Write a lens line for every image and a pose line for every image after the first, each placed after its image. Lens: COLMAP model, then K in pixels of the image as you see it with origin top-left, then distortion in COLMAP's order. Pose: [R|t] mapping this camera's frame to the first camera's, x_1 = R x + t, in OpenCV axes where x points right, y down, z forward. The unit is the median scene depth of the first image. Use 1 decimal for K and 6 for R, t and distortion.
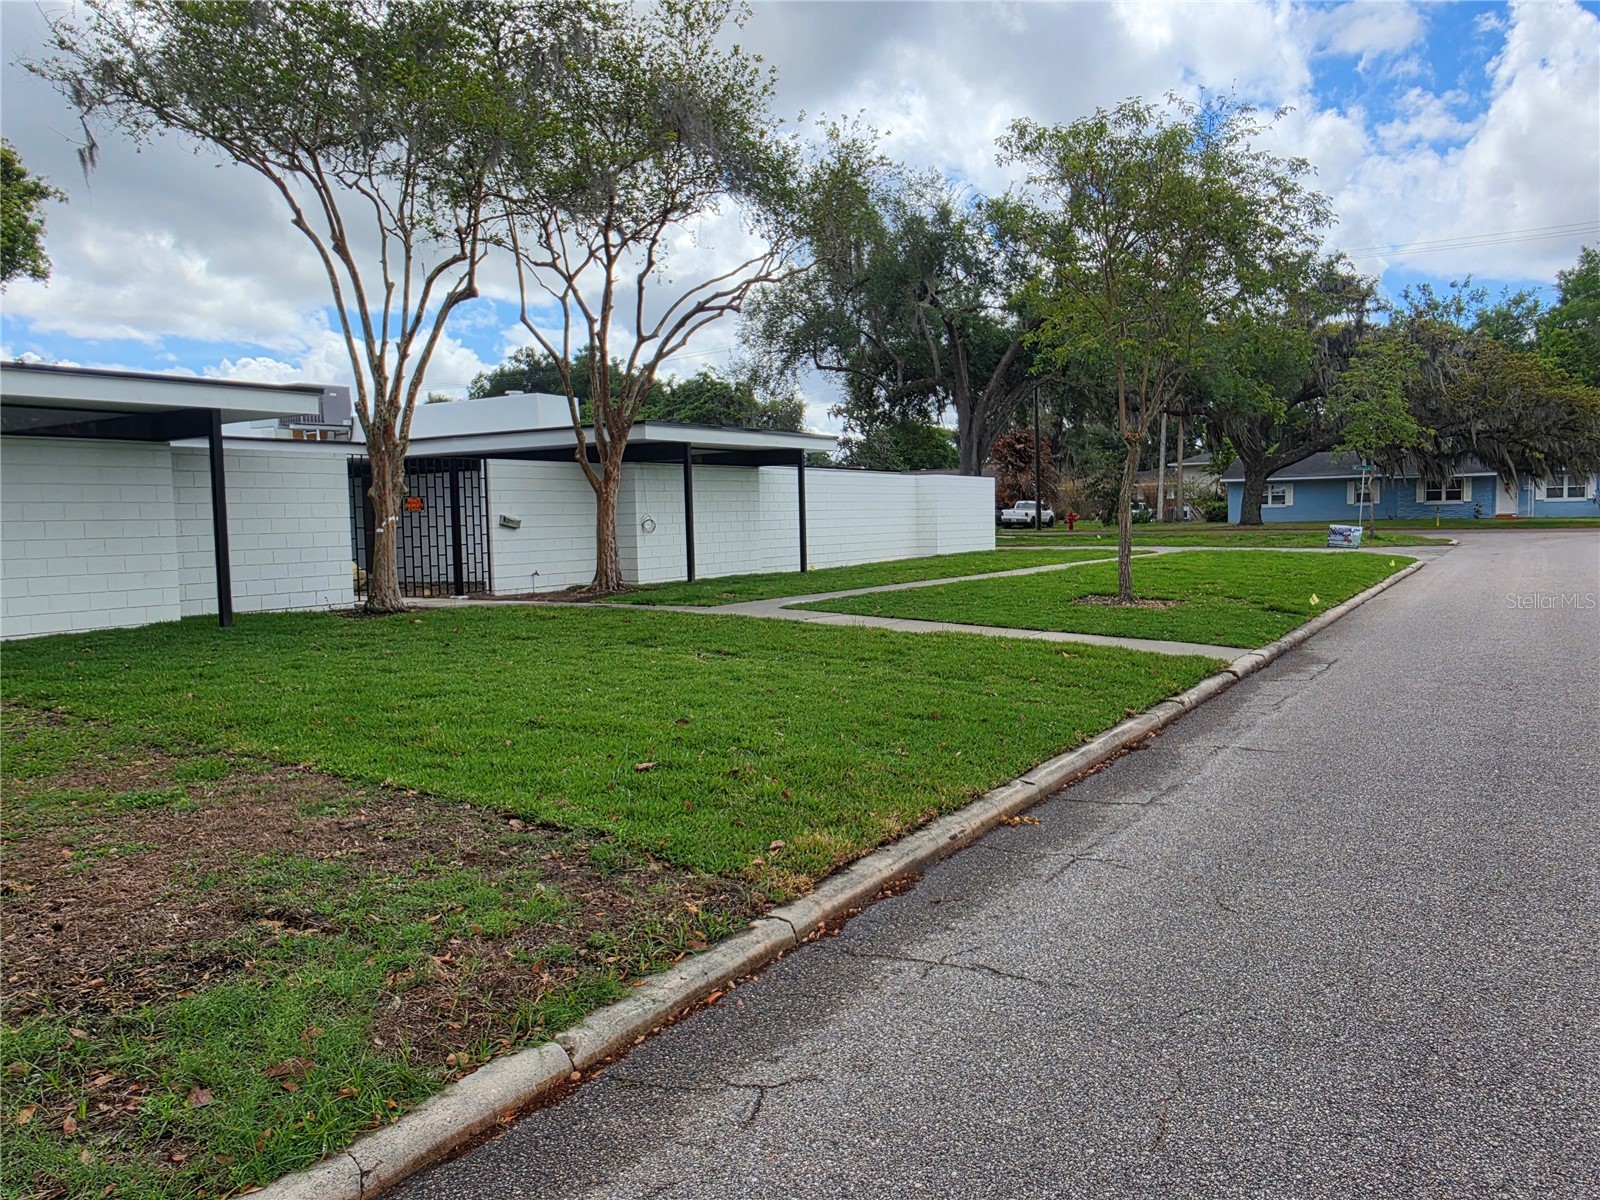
lens RADIAL K [[1163.6, 0, 800.0], [0, 1163.6, 600.0], [0, 0, 1]] dist [0.010005, -0.009379]
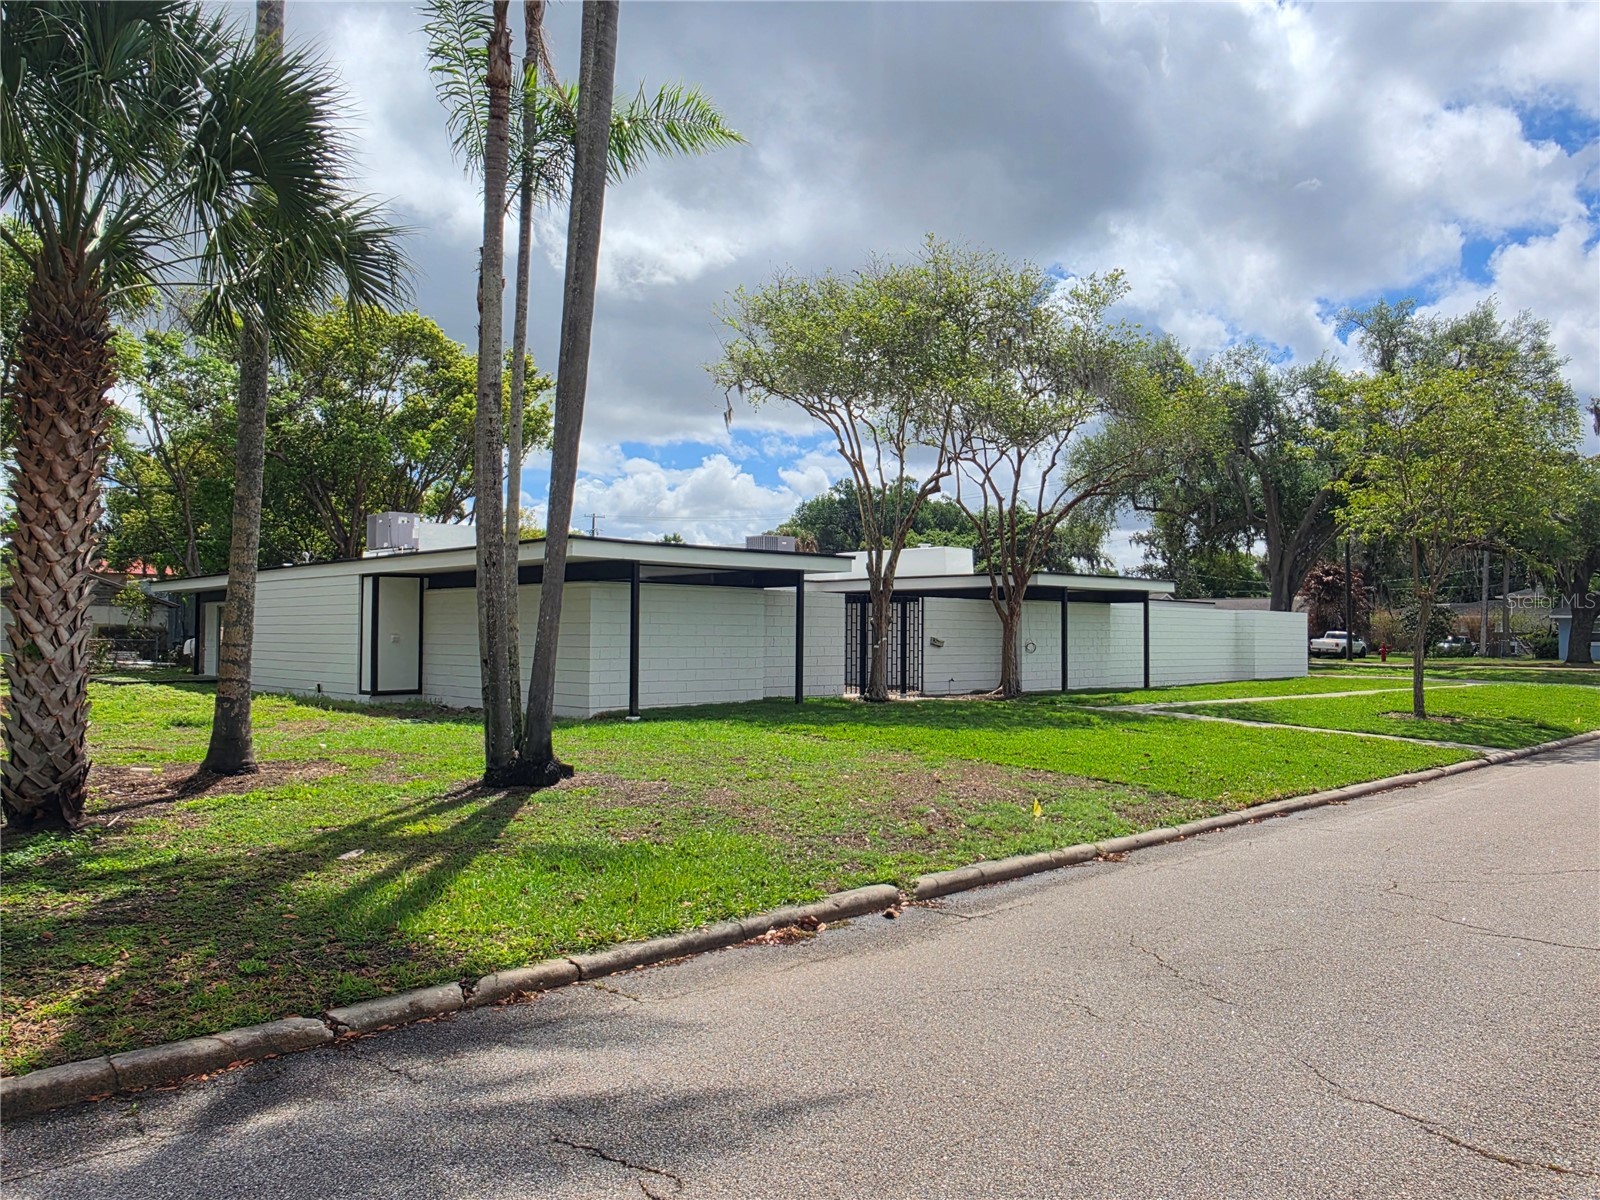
lens RADIAL K [[1163.6, 0, 800.0], [0, 1163.6, 600.0], [0, 0, 1]] dist [0.010005, -0.009379]
pose [[0.971163, 0.021587, -0.237437, -0.030697], [-0.045303, 0.994457, -0.094885, 0.008677], [0.234073, 0.102906, 0.966758, -0.151010]]
